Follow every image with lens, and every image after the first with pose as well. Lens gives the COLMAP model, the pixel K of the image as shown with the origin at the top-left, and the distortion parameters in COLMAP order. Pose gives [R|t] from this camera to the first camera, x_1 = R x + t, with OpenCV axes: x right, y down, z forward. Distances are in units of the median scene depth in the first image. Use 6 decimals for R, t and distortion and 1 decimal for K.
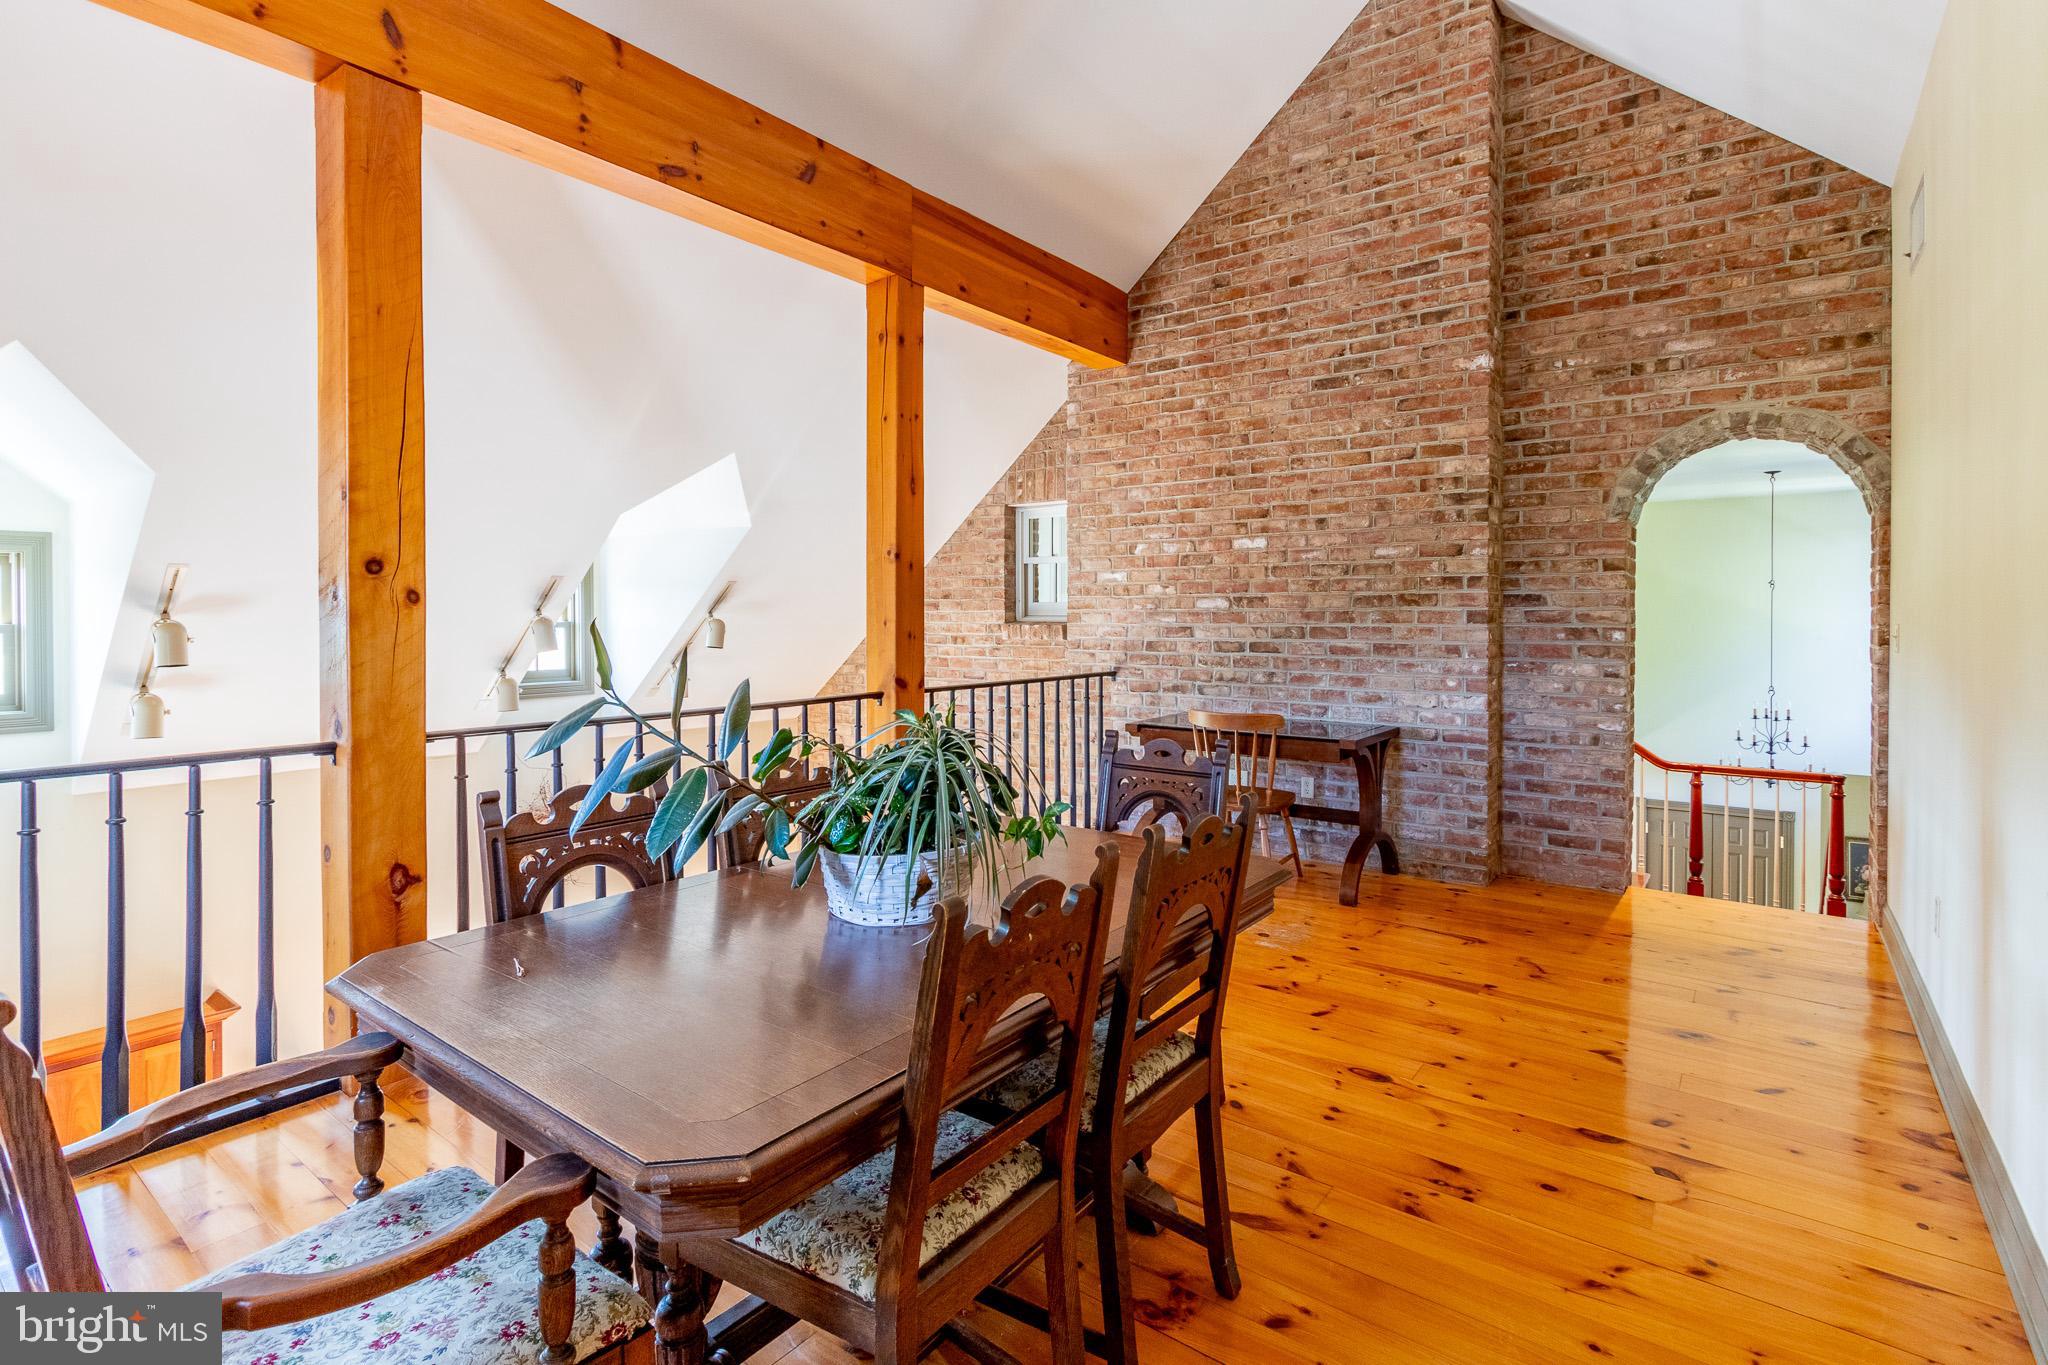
lens RADIAL K [[966.3, 0, 1022.1], [0, 966.3, 627.6], [0, 0, 1]] dist [-0.015475, -0.000076]
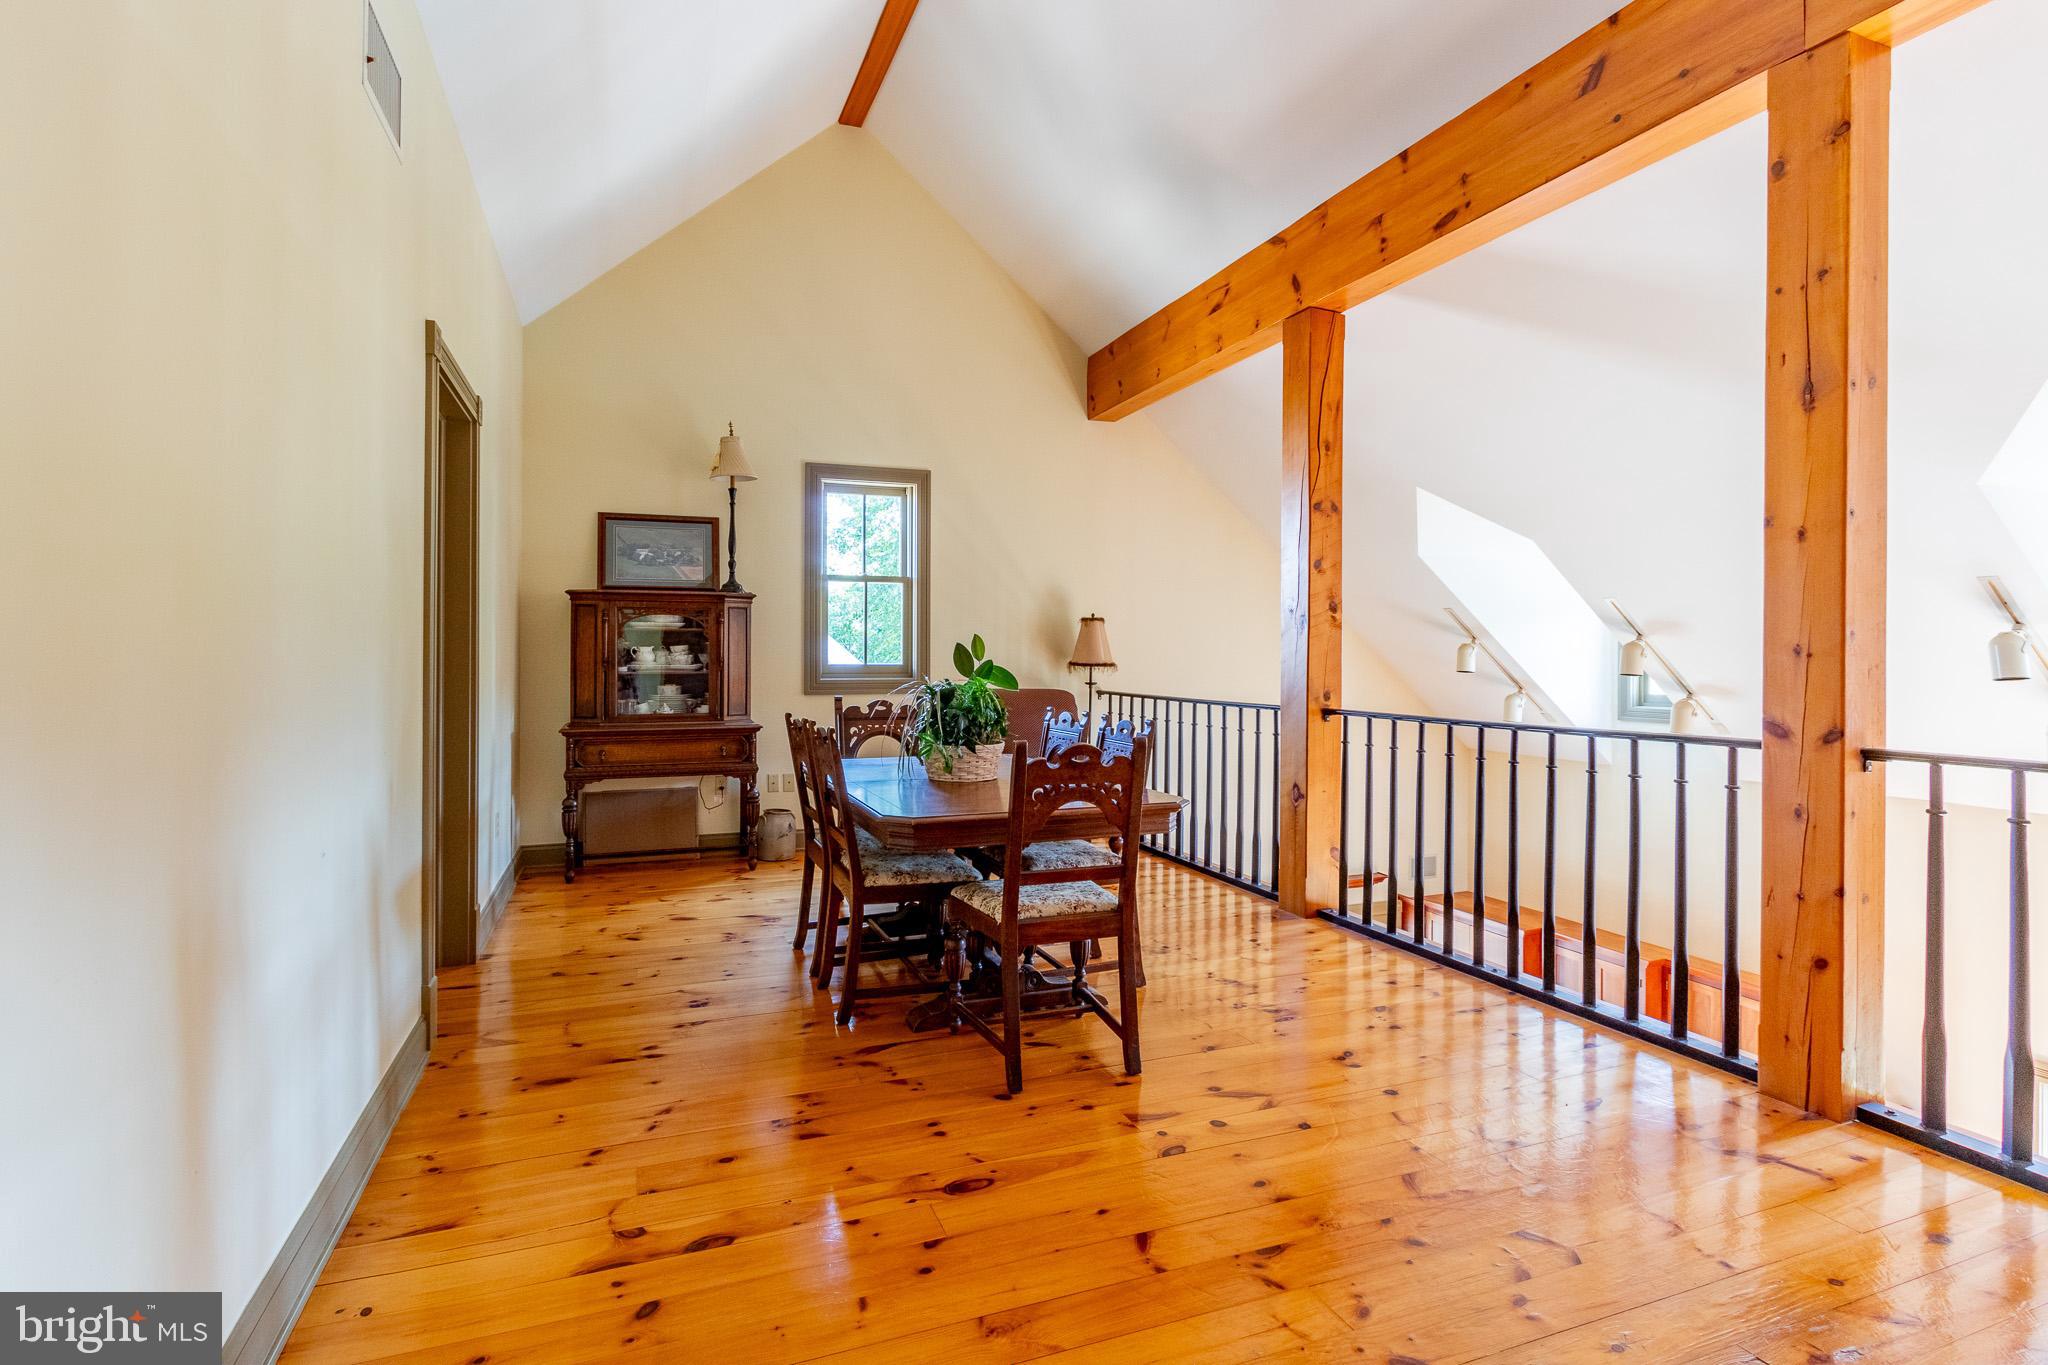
lens RADIAL K [[979.8, 0, 1023.5], [0, 979.8, 655.8], [0, 0, 1]] dist [-0.020408, 0.001546]
pose [[-0.512321, 0.001169, -0.858793, 1.005669], [-0.008897, 0.999938, 0.006669, 0.017769], [0.858748, 0.011057, -0.512279, 1.409235]]
